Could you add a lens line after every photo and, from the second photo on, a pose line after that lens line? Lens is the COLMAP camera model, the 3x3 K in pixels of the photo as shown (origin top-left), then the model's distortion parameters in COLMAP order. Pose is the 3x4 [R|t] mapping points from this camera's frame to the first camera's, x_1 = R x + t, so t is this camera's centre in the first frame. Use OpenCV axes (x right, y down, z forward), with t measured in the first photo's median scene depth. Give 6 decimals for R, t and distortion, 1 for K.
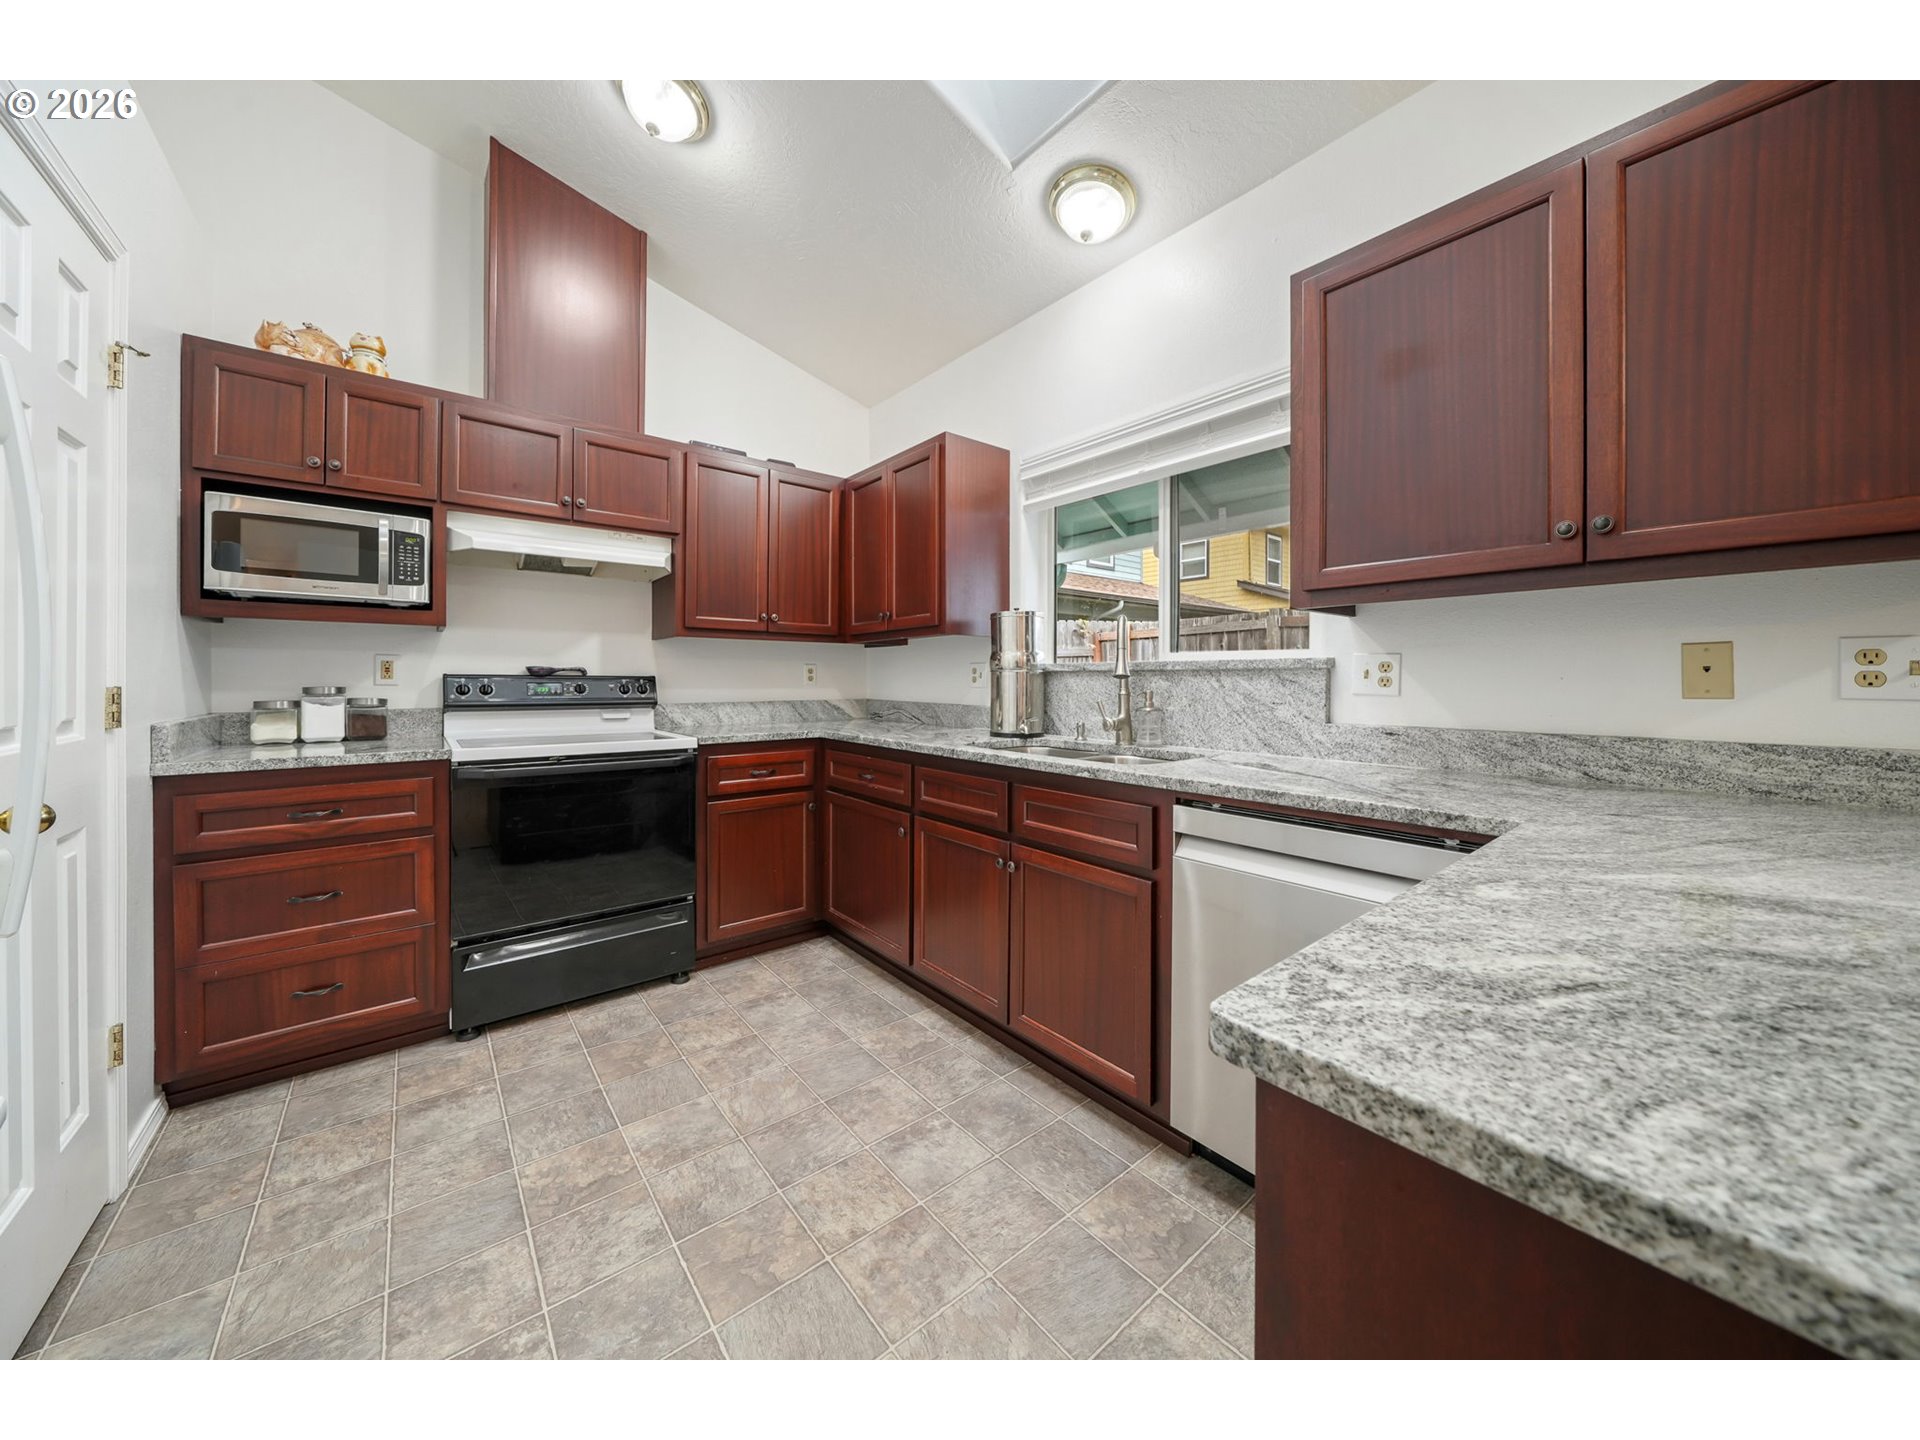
lens RADIAL K [[657.7, 0, 955.6], [0, 657.7, 684.9], [0, 0, 1]] dist [-0.006788, 0.000505]
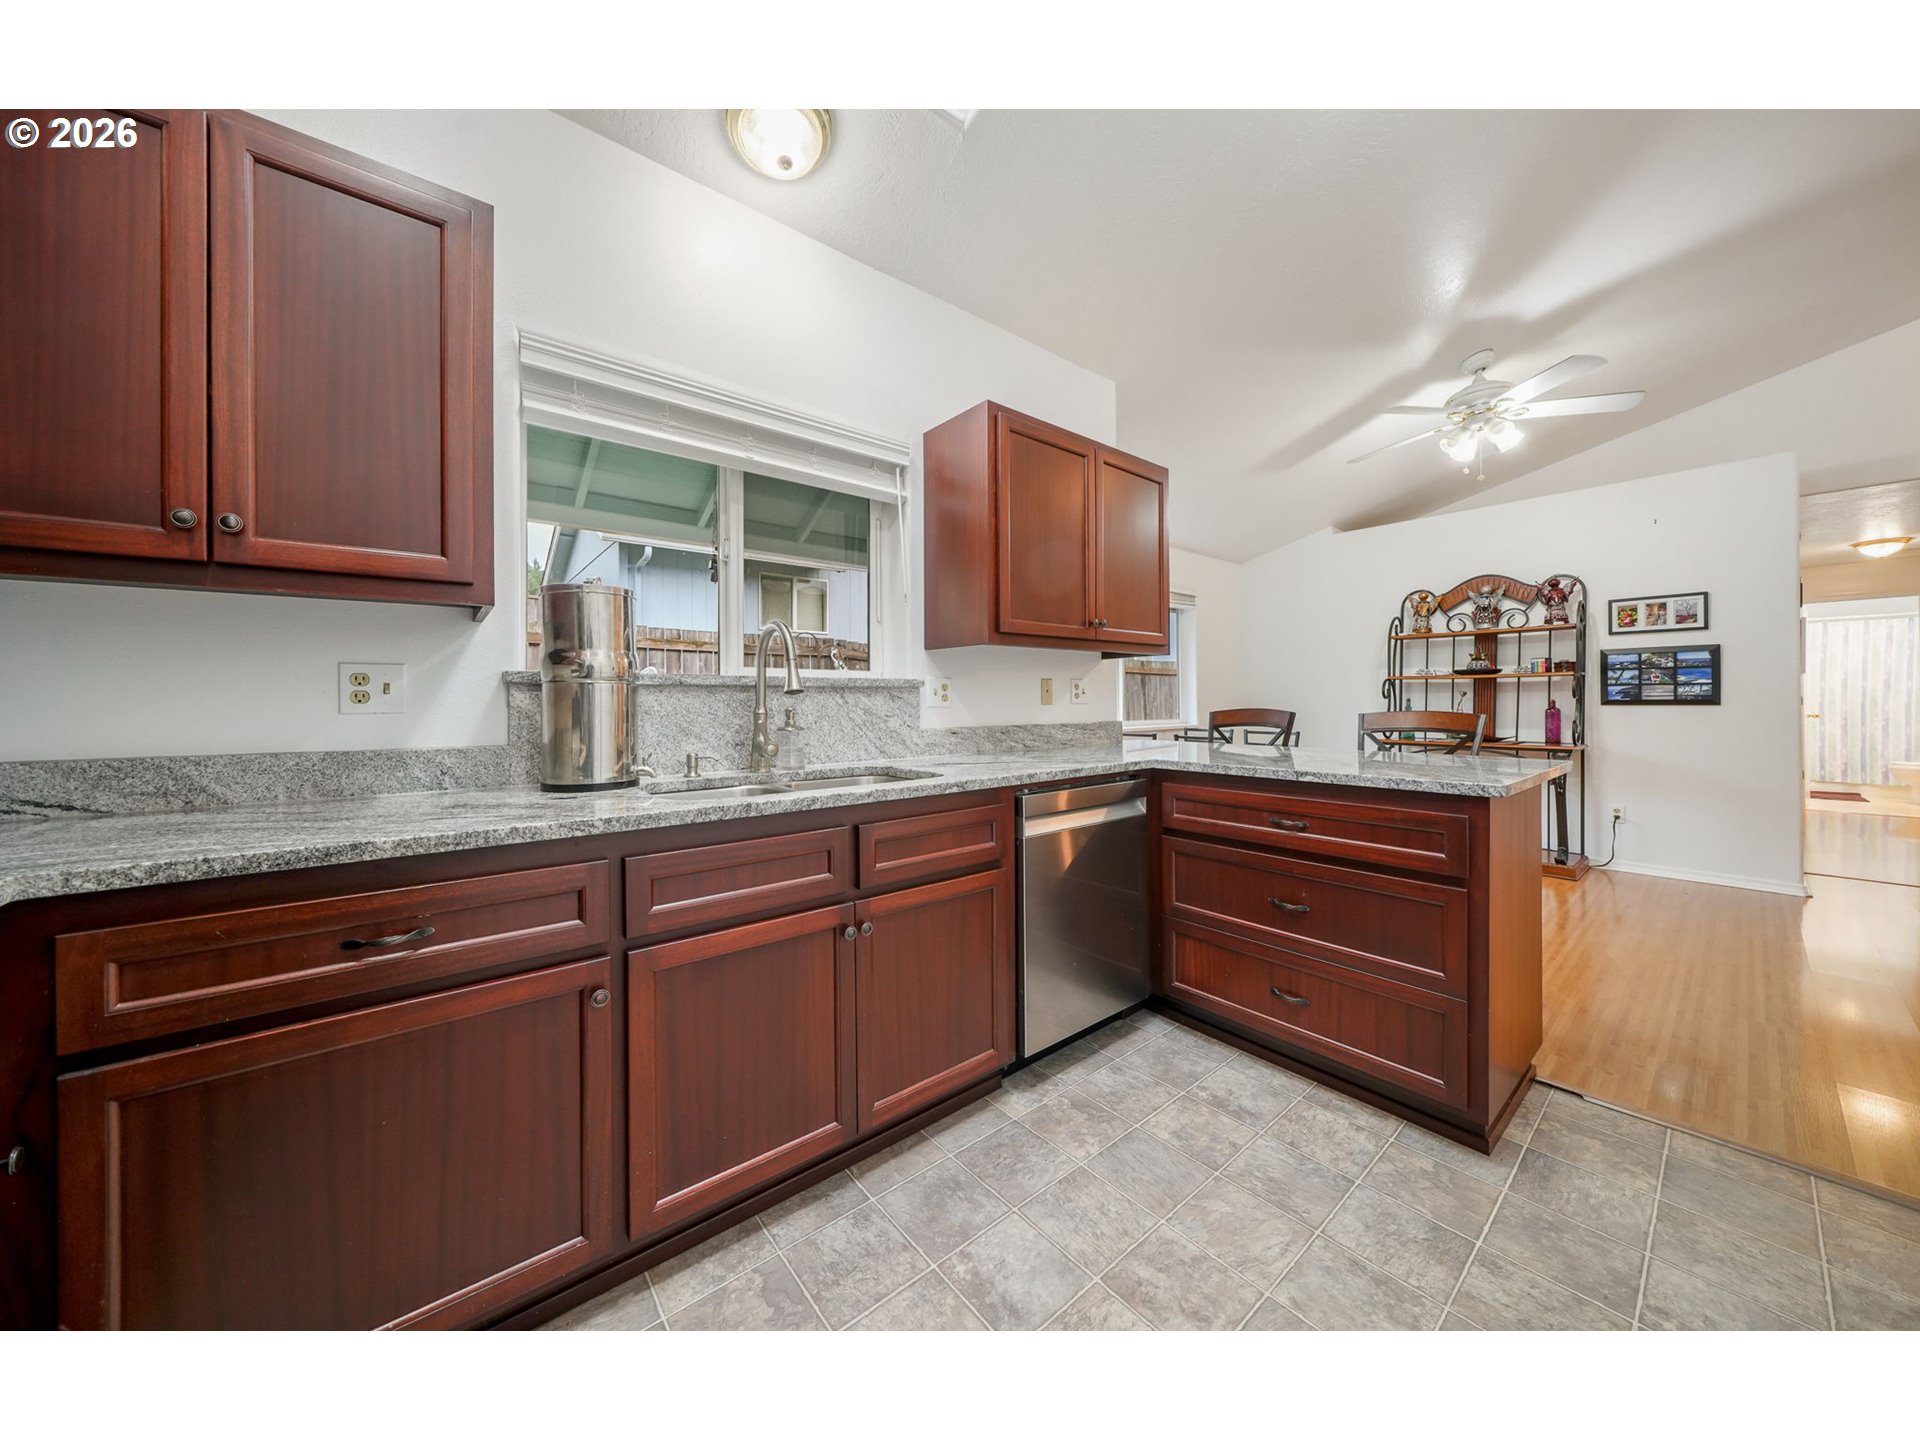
lens RADIAL K [[657.7, 0, 945.1], [0, 657.7, 701.8], [0, 0, 1]] dist [-0.006788, 0.000505]
pose [[0.011878, -0.002693, 0.999926, -0.599964], [0.015083, 0.999883, 0.002514, 0.000689], [-0.999816, 0.015052, 0.011917, 0.752419]]
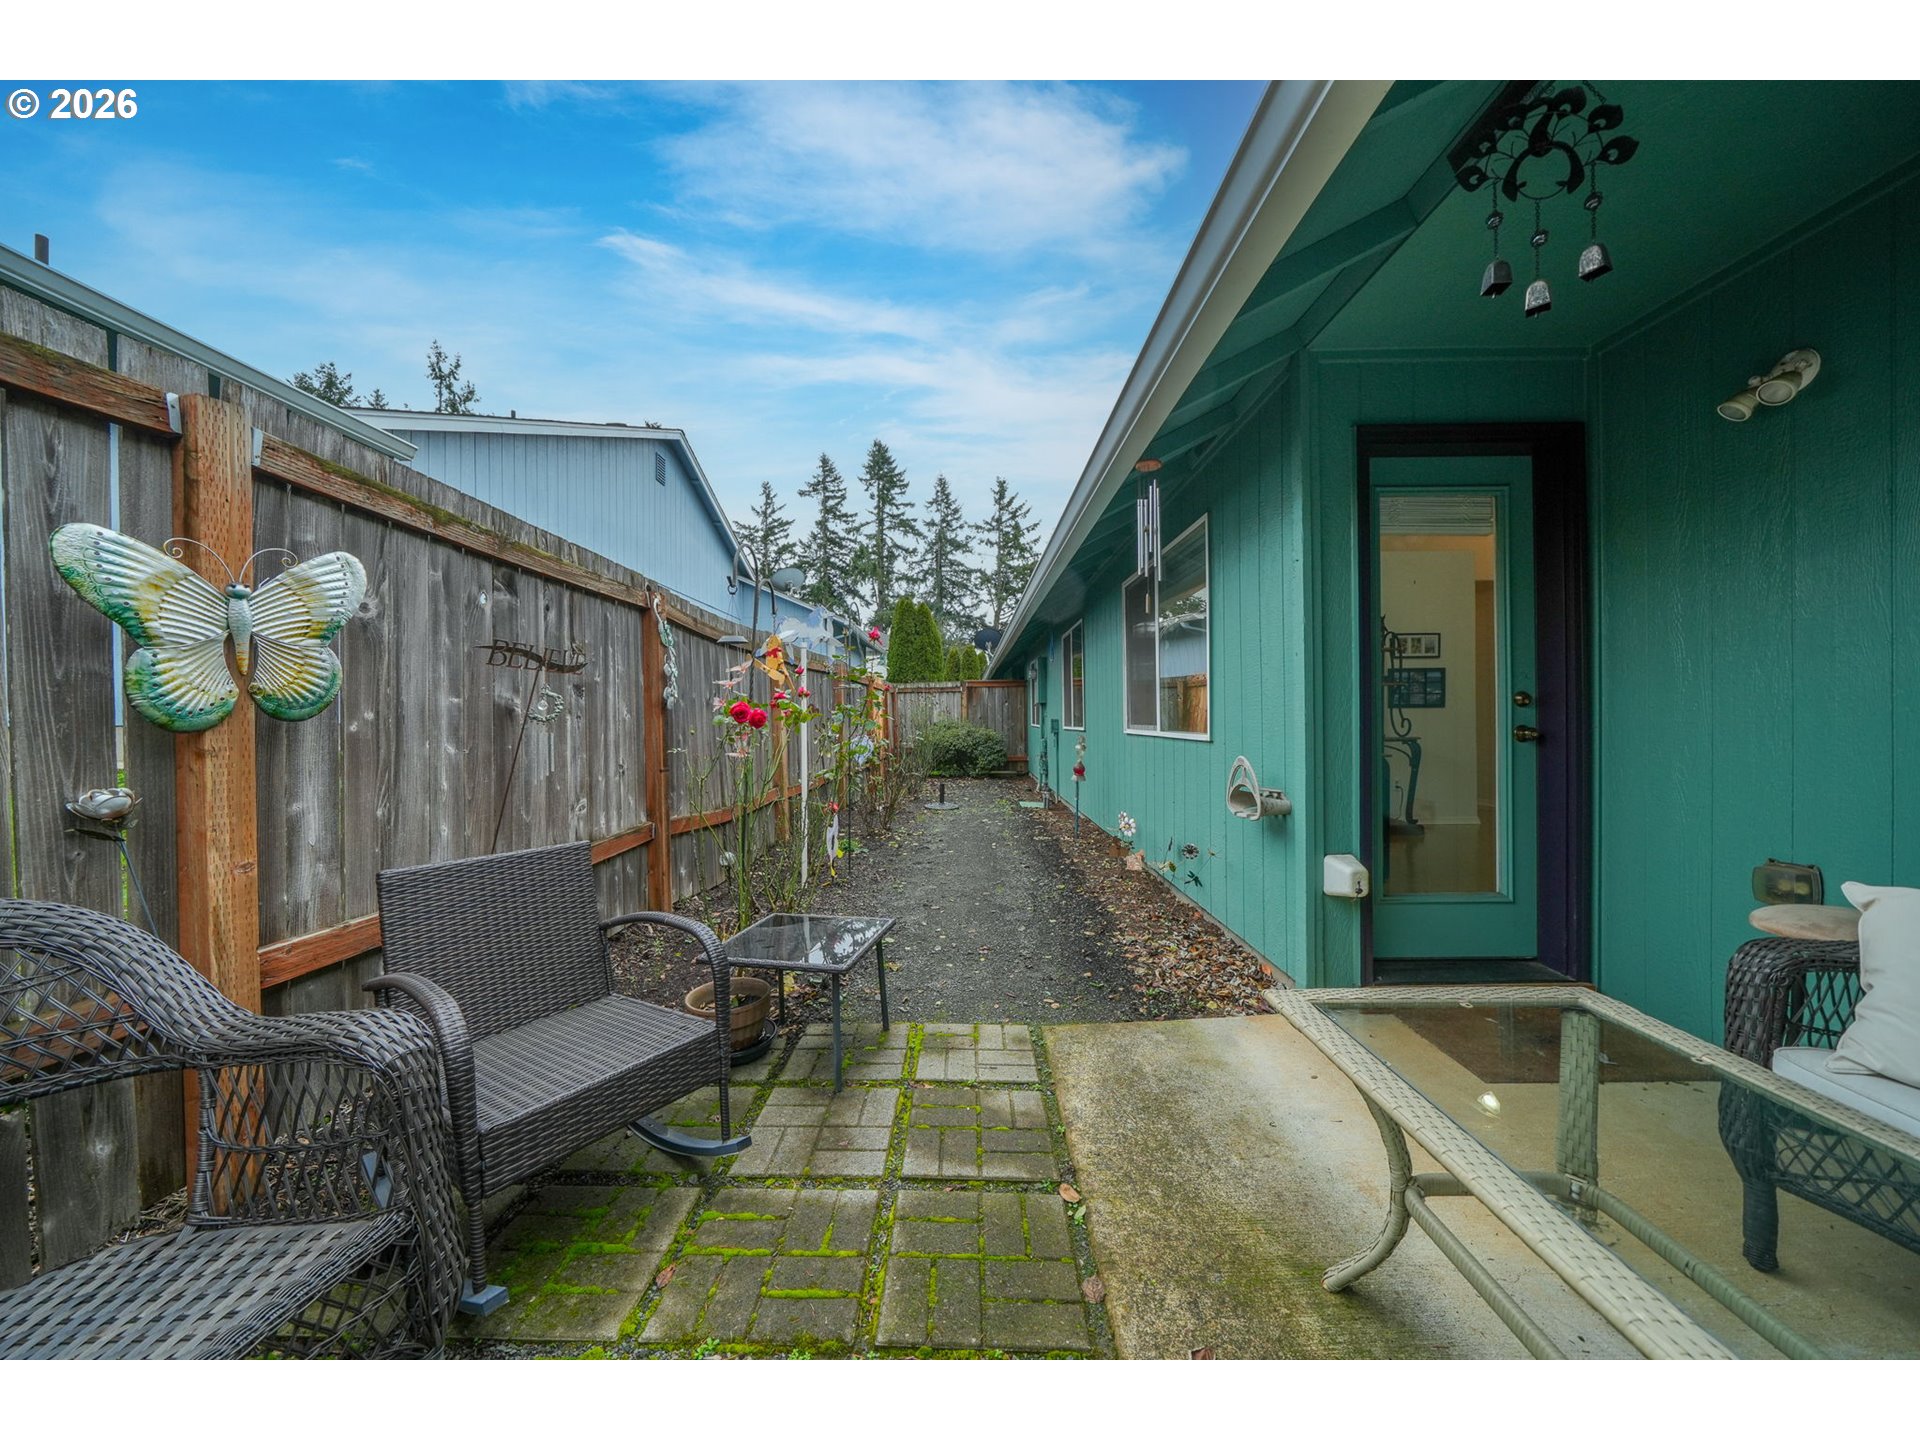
lens RADIAL K [[657.7, 0, 943.9], [0, 657.7, 721.3], [0, 0, 1]] dist [-0.006788, 0.000505]
pose [[-0.763618, 0.000846, 0.645668, 0.931488], [0.012441, 0.999833, 0.013404, 0.038988], [-0.645549, 0.018268, -0.763501, 2.038341]]
